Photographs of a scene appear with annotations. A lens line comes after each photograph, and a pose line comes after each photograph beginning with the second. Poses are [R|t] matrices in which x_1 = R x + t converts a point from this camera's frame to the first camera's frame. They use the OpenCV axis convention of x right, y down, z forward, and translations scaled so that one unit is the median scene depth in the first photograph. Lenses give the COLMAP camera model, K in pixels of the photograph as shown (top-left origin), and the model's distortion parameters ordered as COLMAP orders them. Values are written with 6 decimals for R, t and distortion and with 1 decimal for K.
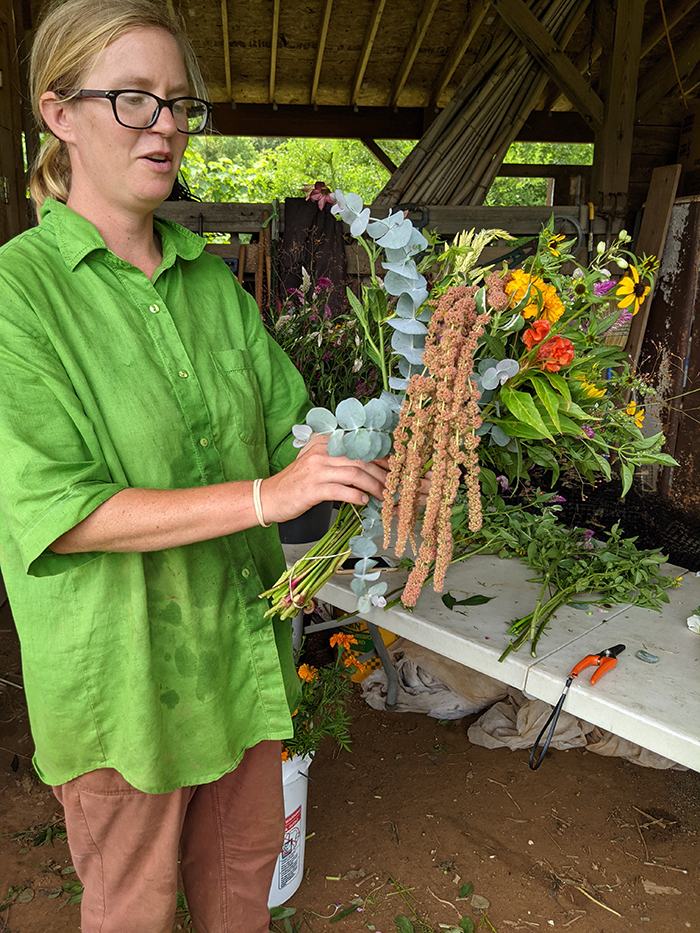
lens RADIAL K [[764.3, 0, 331.5], [0, 764.3, 471.9], [0, 0, 1]] dist [0.040757, -0.102029]
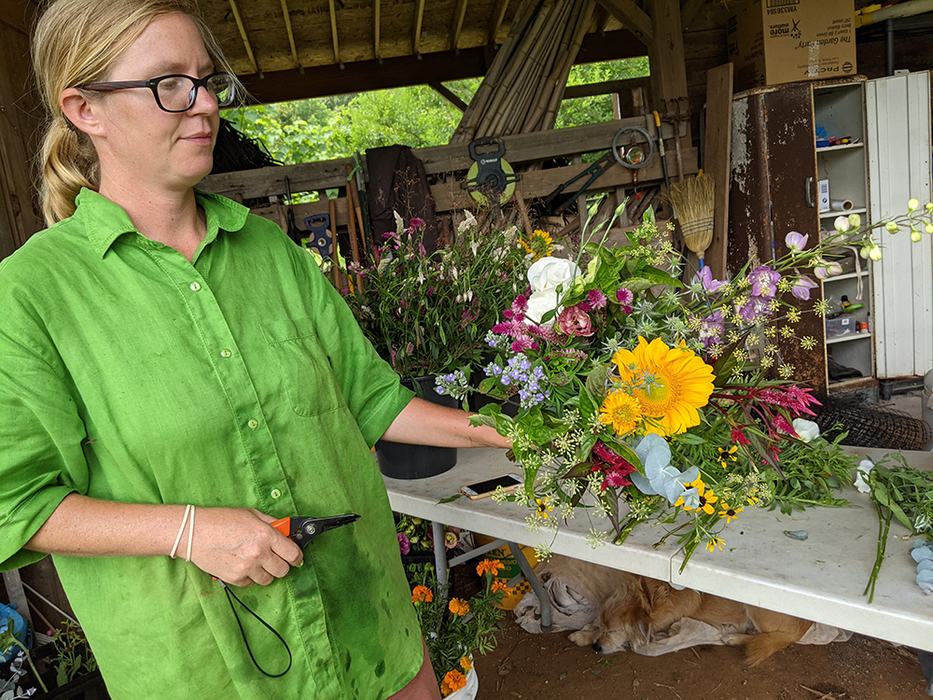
lens RADIAL K [[763.7, 0, 466.5], [0, 763.7, 350.0], [0, 0, 1]] dist [0.046085, -0.106464]
pose [[0.987150, -0.156556, 0.032027, -0.000656], [0.158486, 0.984811, -0.070920, 0.003622], [-0.020437, 0.075085, 0.996968, -0.013040]]
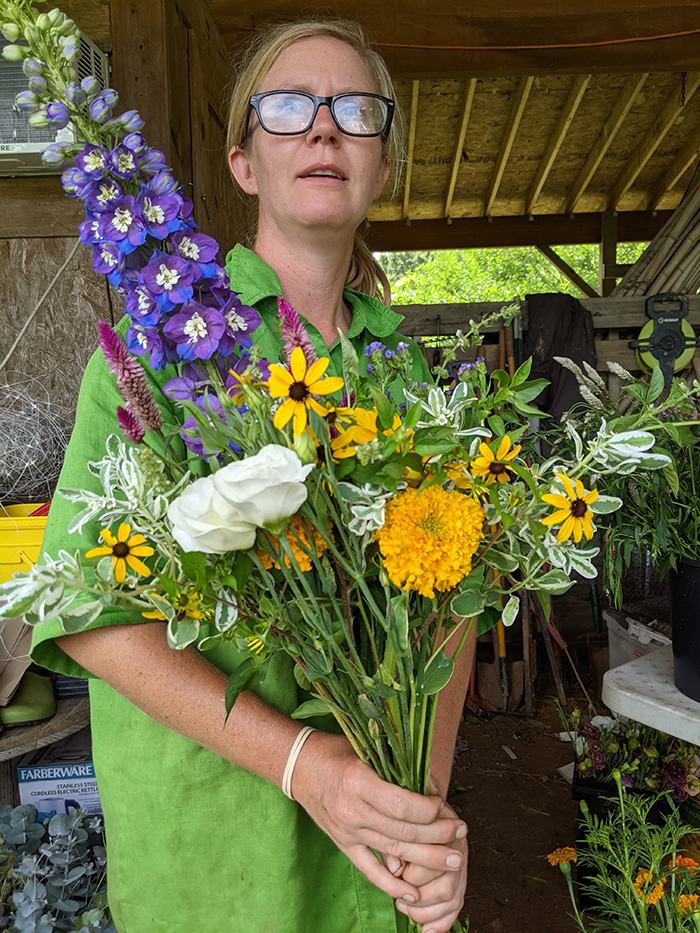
lens RADIAL K [[763.7, 0, 350.0], [0, 763.7, 466.5], [0, 0, 1]] dist [0.046085, -0.106464]
pose [[0.991080, -0.023270, -0.131223, -0.129416], [0.003048, 0.988338, -0.152243, -0.010035], [0.133236, 0.150485, 0.979593, 0.079891]]
